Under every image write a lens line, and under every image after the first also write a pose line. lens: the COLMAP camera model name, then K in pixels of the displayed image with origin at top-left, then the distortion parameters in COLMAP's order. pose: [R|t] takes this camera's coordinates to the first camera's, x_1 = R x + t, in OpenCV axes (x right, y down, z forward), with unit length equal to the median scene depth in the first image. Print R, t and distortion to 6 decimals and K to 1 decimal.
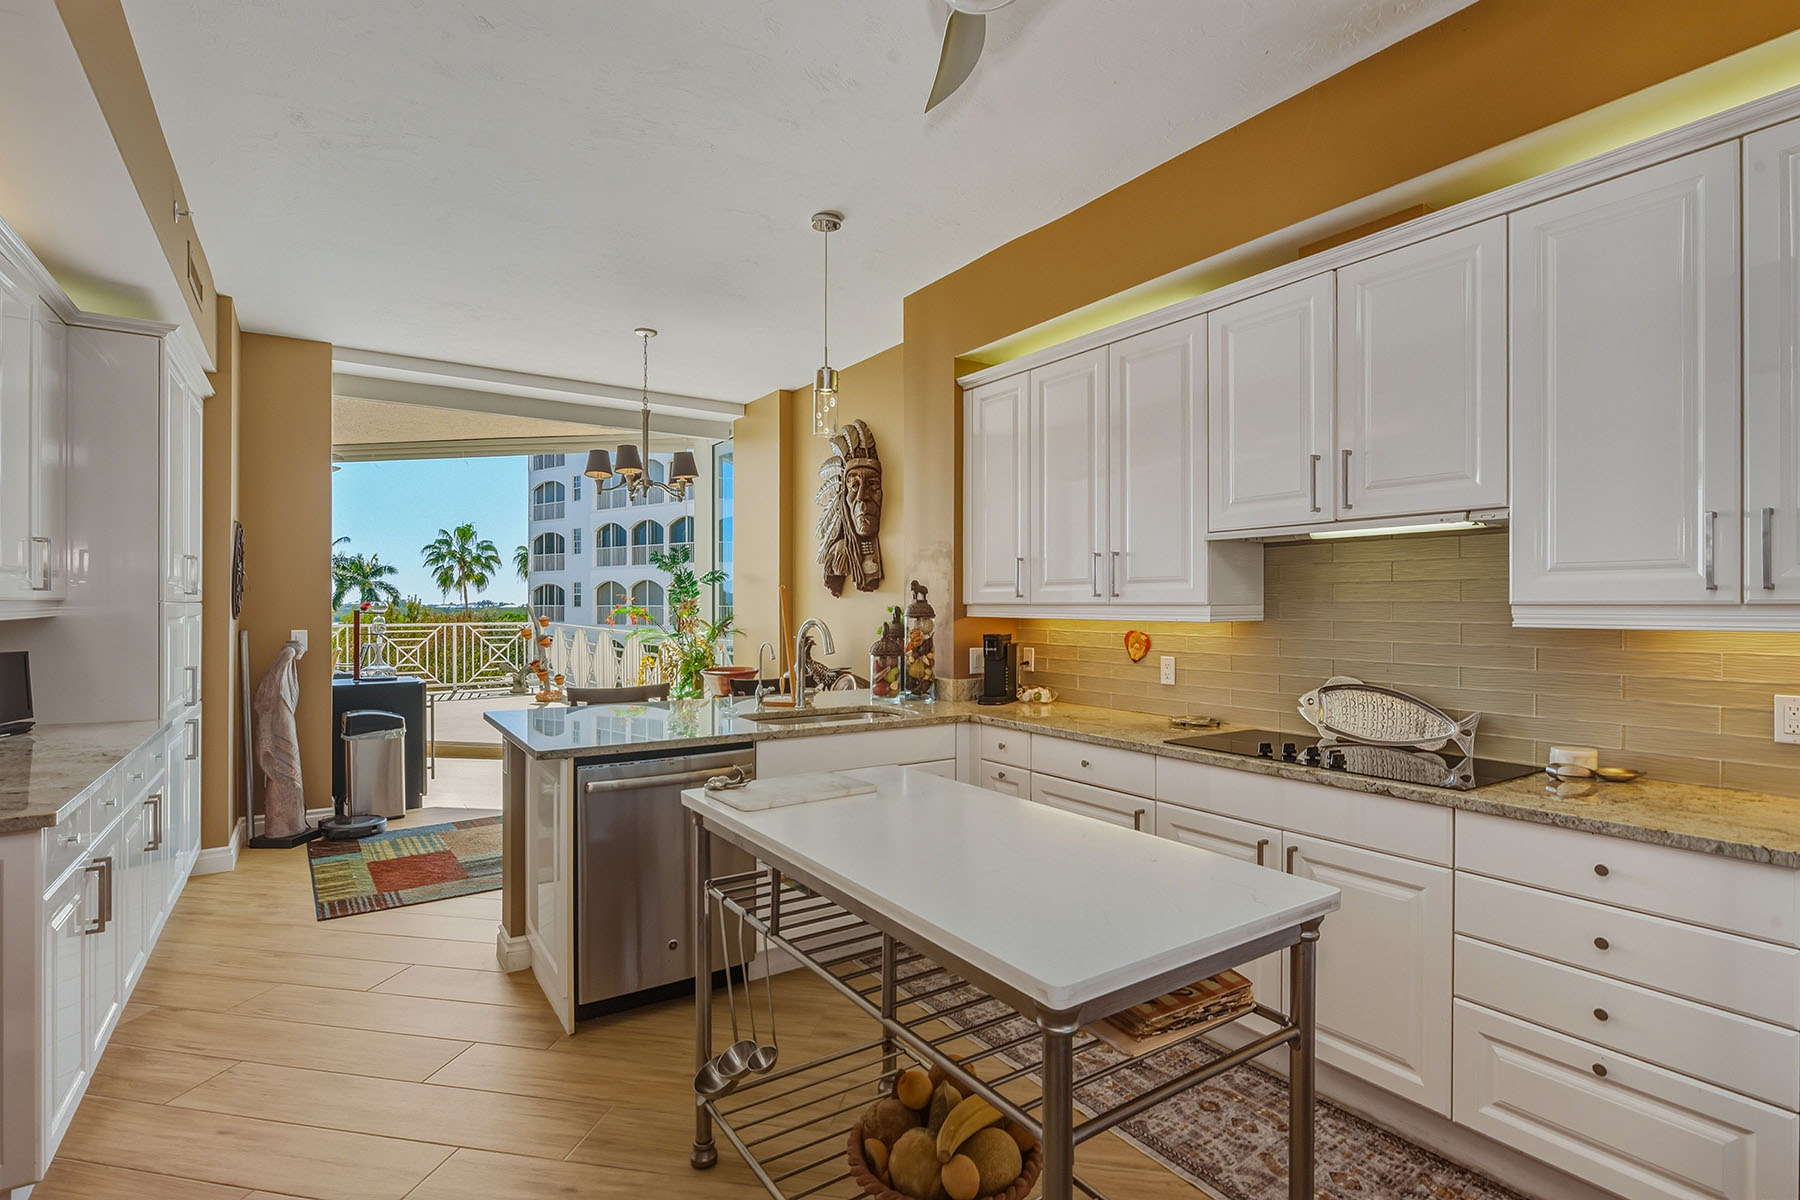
lens RADIAL K [[865.4, 0, 909.5], [0, 865.4, 602.2], [0, 0, 1]] dist [0.000013, 0.000119]
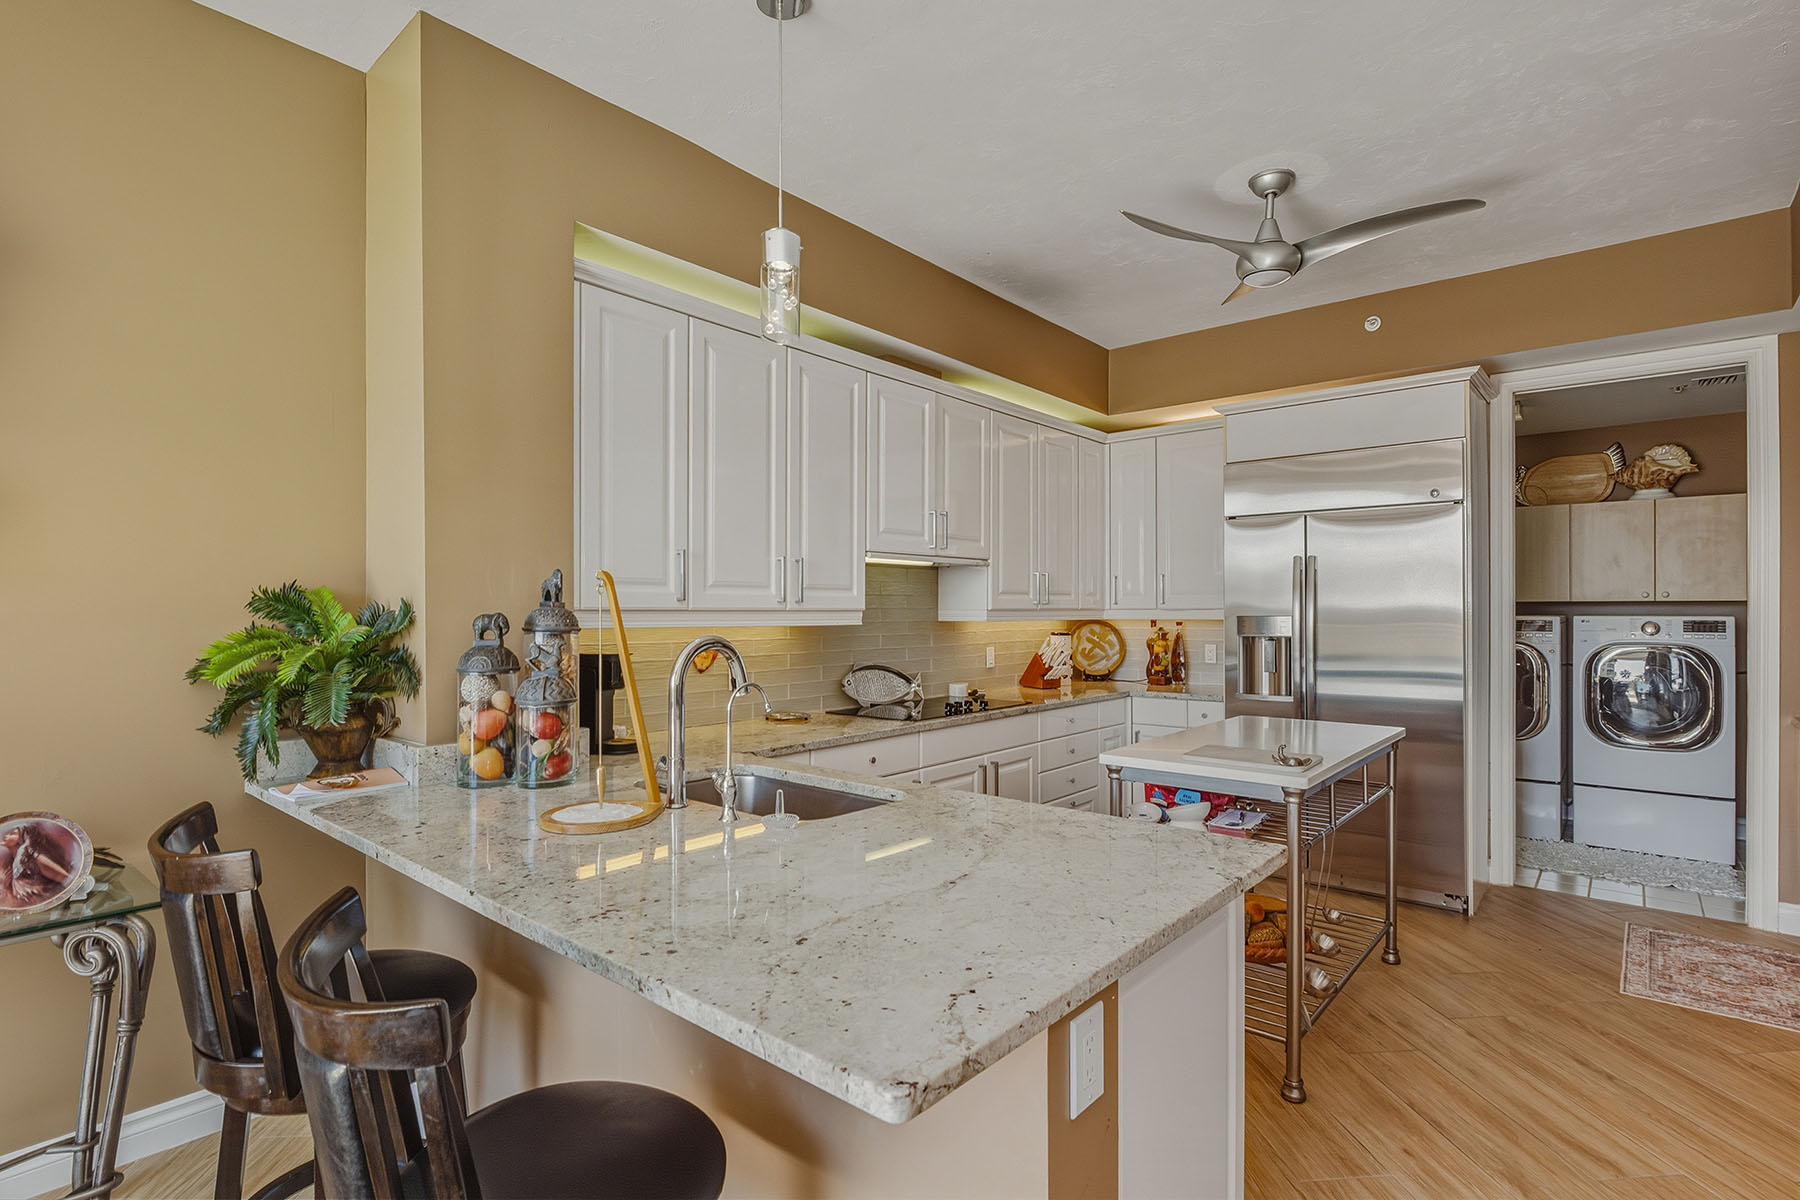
lens RADIAL K [[865.4, 0, 909.5], [0, 865.4, 602.2], [0, 0, 1]] dist [0.000013, 0.000119]
pose [[-0.270941, 0.009288, 0.962551, -0.845803], [-0.001407, 0.999949, -0.010045, 0.004032], [-0.962595, -0.004076, -0.270914, 1.263662]]
